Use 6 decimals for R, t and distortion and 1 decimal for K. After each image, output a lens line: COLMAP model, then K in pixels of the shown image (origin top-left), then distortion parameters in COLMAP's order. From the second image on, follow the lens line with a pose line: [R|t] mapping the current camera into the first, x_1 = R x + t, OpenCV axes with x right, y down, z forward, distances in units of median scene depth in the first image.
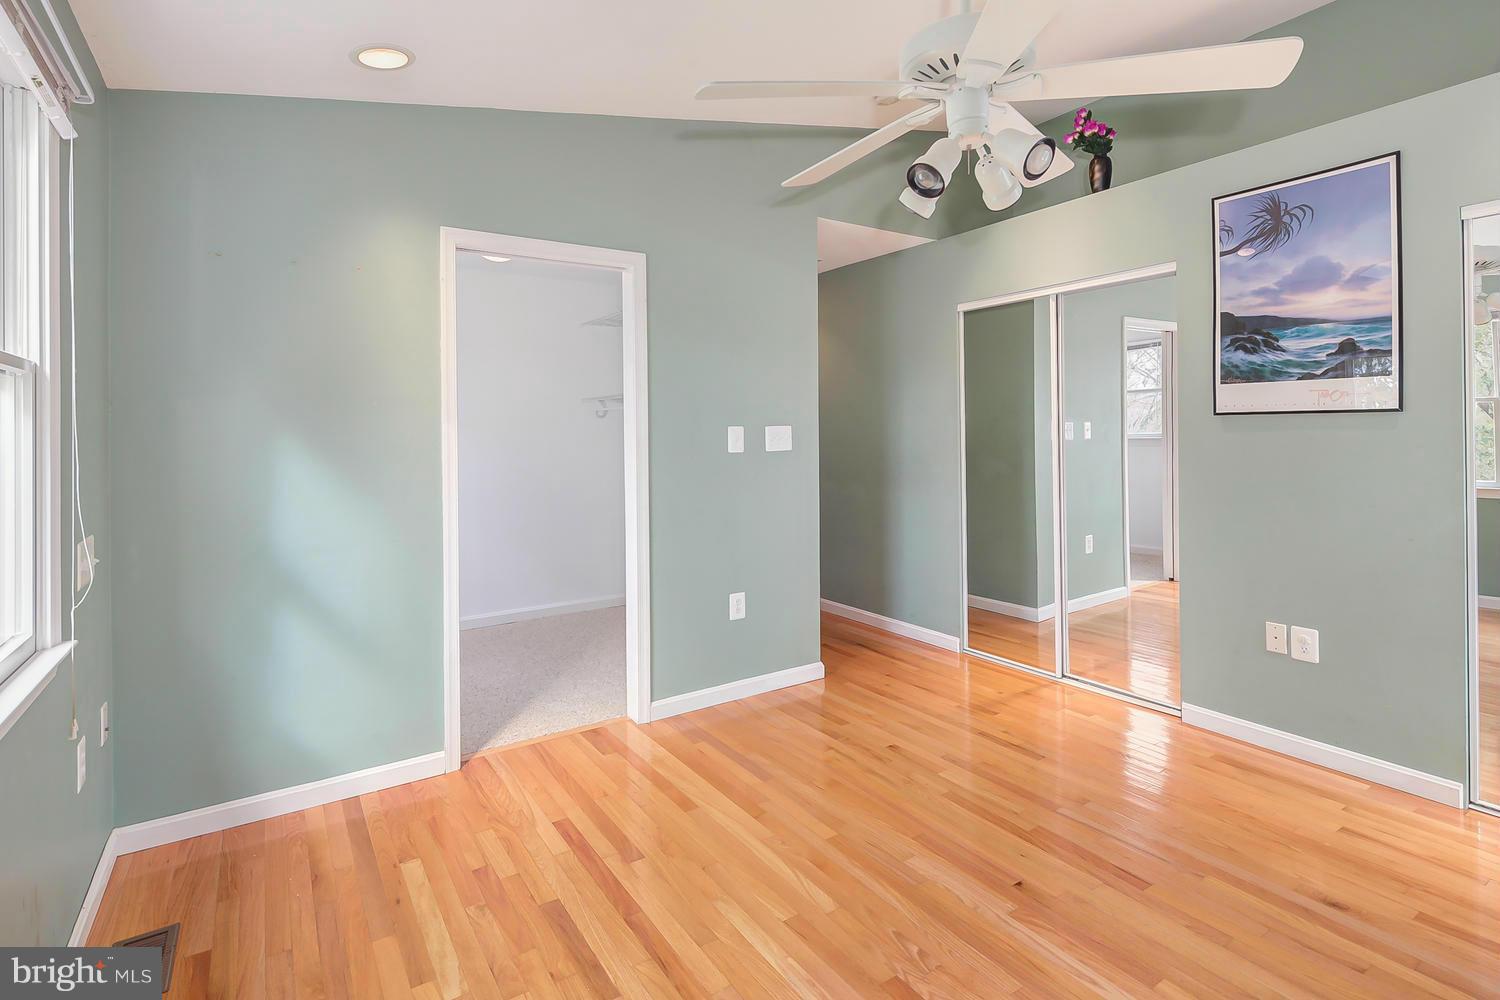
lens RADIAL K [[734.5, 0, 782.0], [0, 734.5, 433.7], [0, 0, 1]] dist [0.008209, -0.004263]
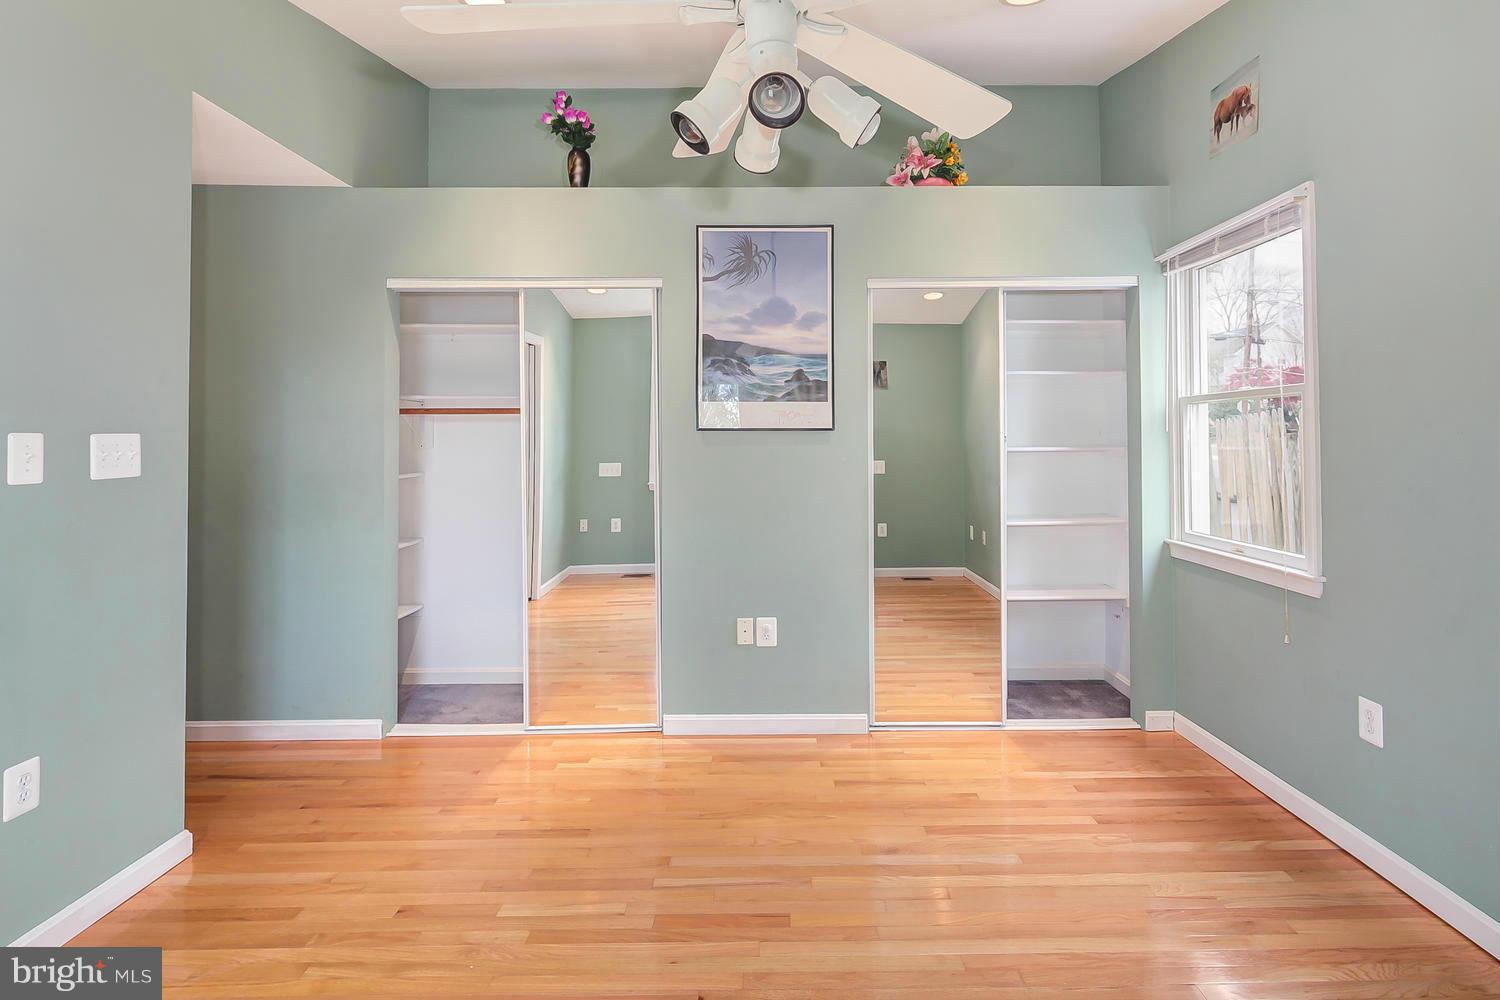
lens RADIAL K [[734.5, 0, 784.6], [0, 734.5, 432.3], [0, 0, 1]] dist [0.008209, -0.004263]
pose [[0.563387, 0.018717, 0.825981, -0.220846], [0.000612, 0.999734, -0.023072, 0.001733], [-0.826193, 0.013504, 0.563226, 0.324164]]
